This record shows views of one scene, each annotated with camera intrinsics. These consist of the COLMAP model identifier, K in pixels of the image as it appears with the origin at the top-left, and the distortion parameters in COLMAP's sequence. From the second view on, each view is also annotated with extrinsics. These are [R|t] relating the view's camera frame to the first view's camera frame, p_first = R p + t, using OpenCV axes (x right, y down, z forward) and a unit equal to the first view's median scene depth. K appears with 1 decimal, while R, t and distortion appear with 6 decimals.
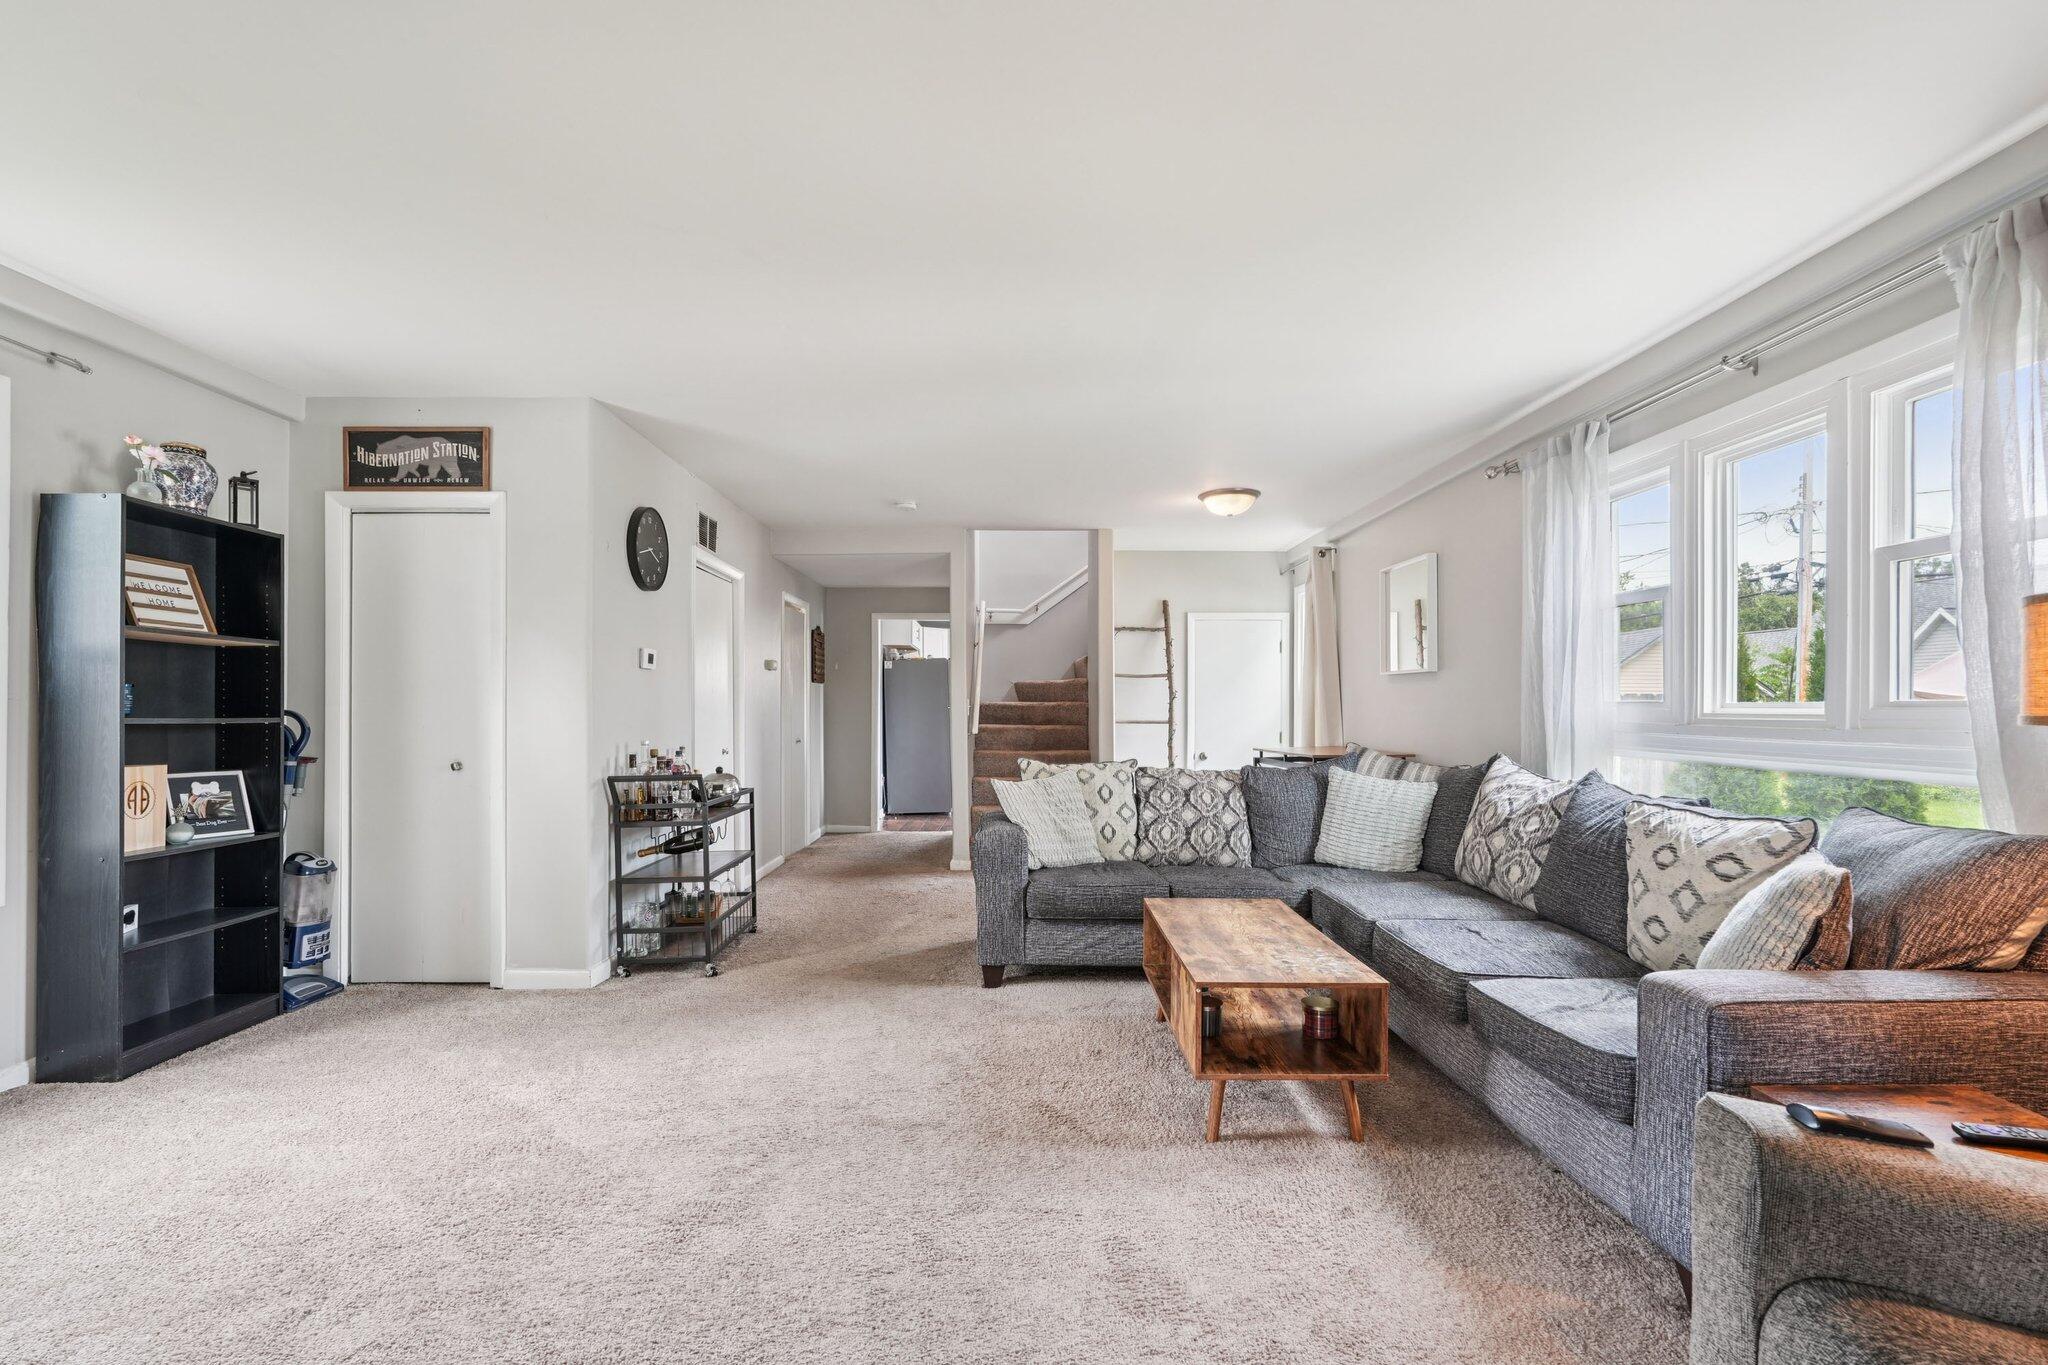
lens RADIAL K [[902.3, 0, 1028.0], [0, 902.3, 707.4], [0, 0, 1]] dist [-0.011316, 0.006037]
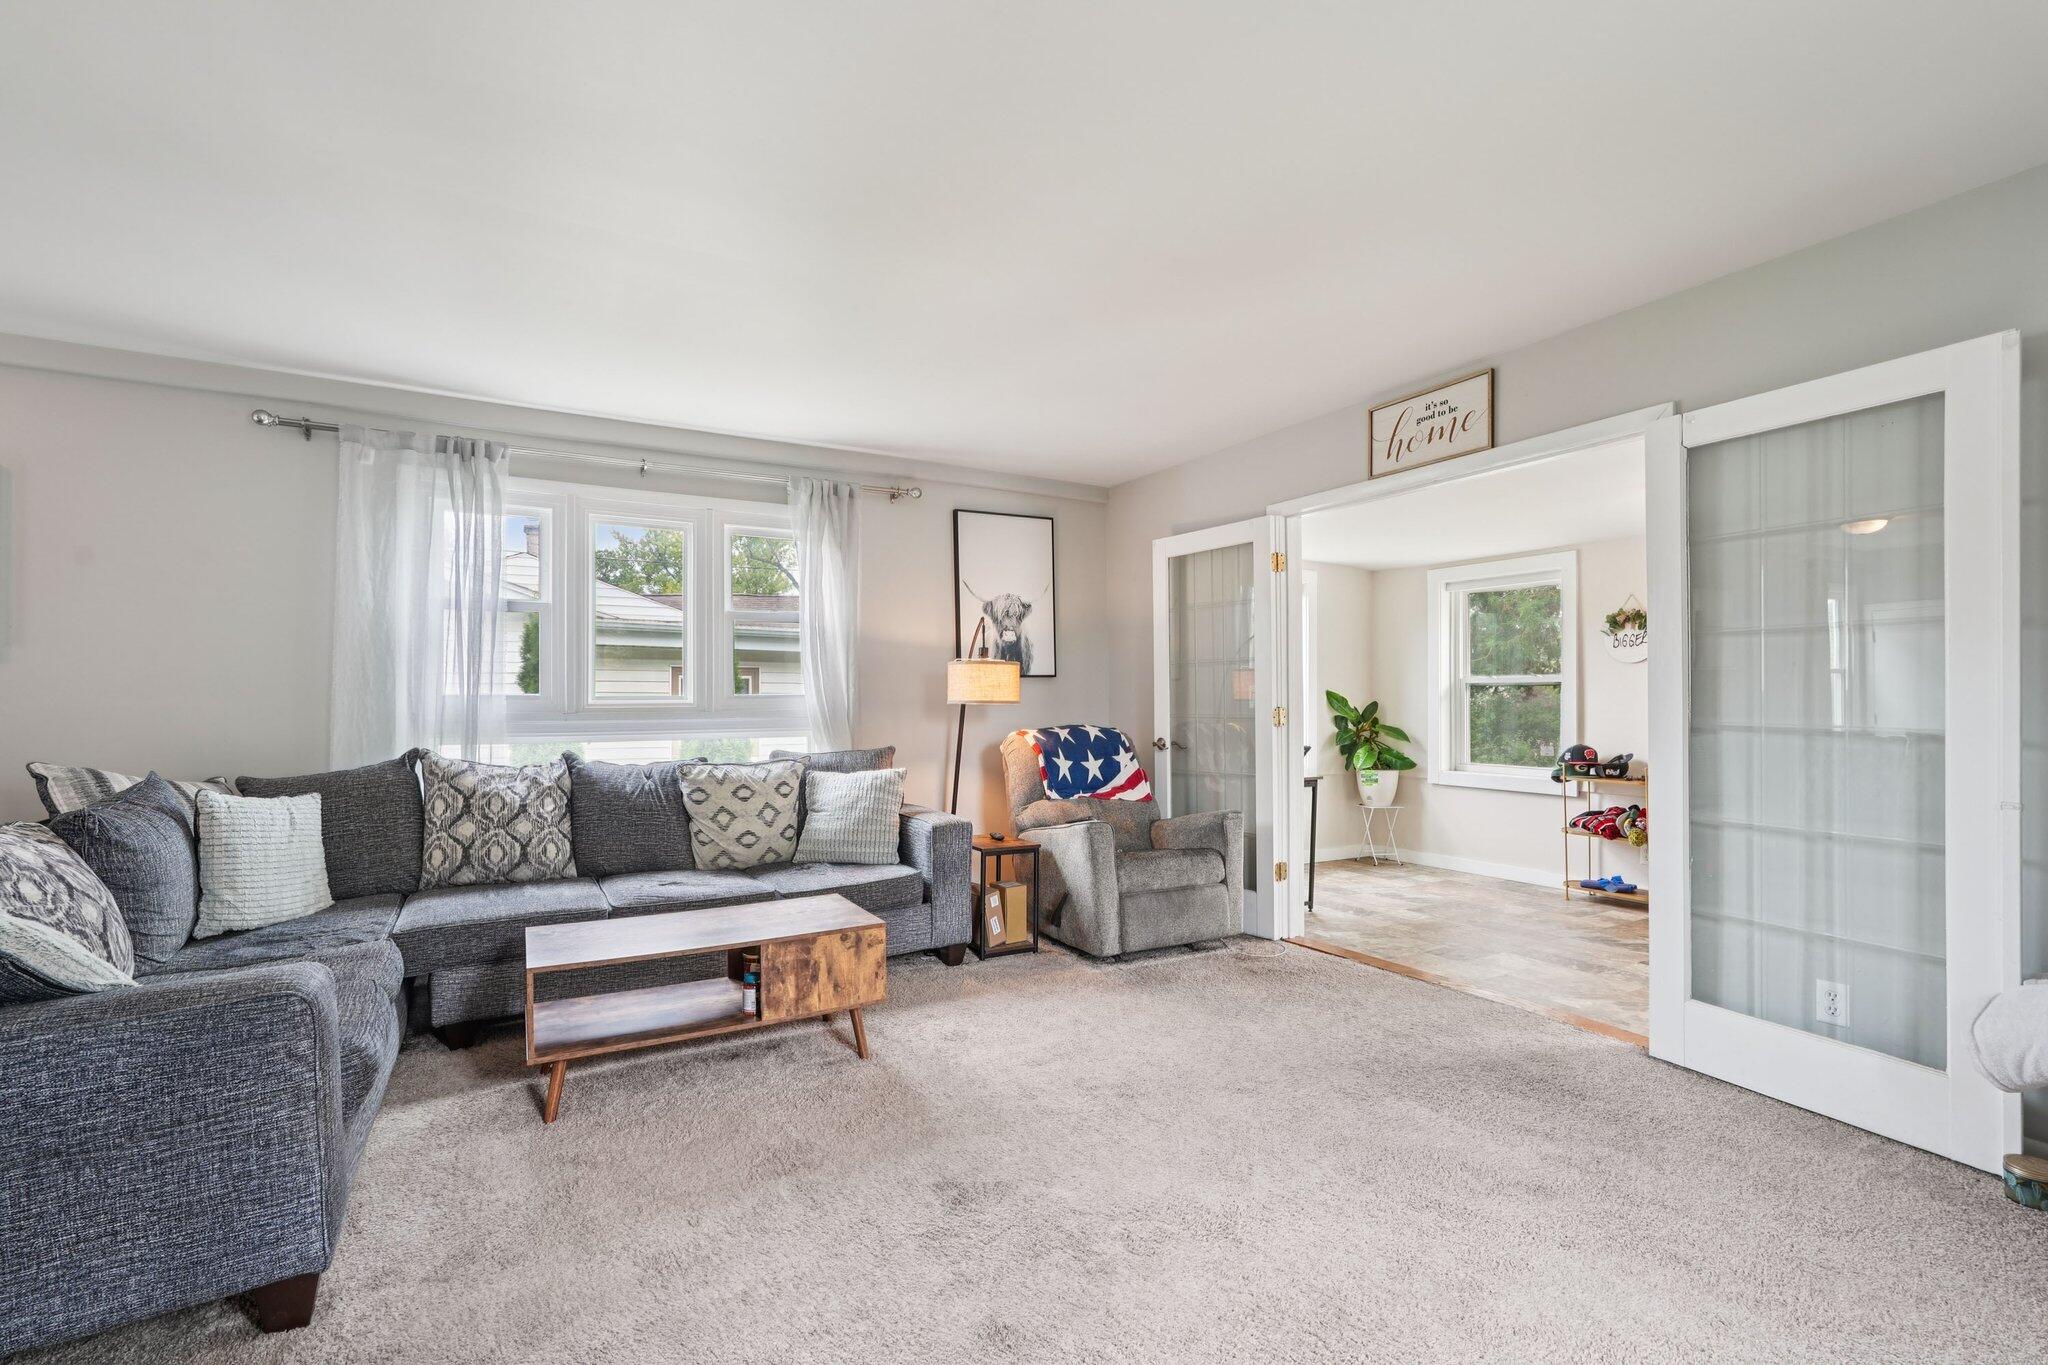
lens RADIAL K [[902.3, 0, 1030.8], [0, 902.3, 687.0], [0, 0, 1]] dist [-0.011316, 0.006037]
pose [[-0.490538, 0.009689, 0.871366, -0.726899], [0.005028, 0.999953, -0.008289, -0.003773], [-0.871405, 0.000315, -0.490564, 1.056936]]
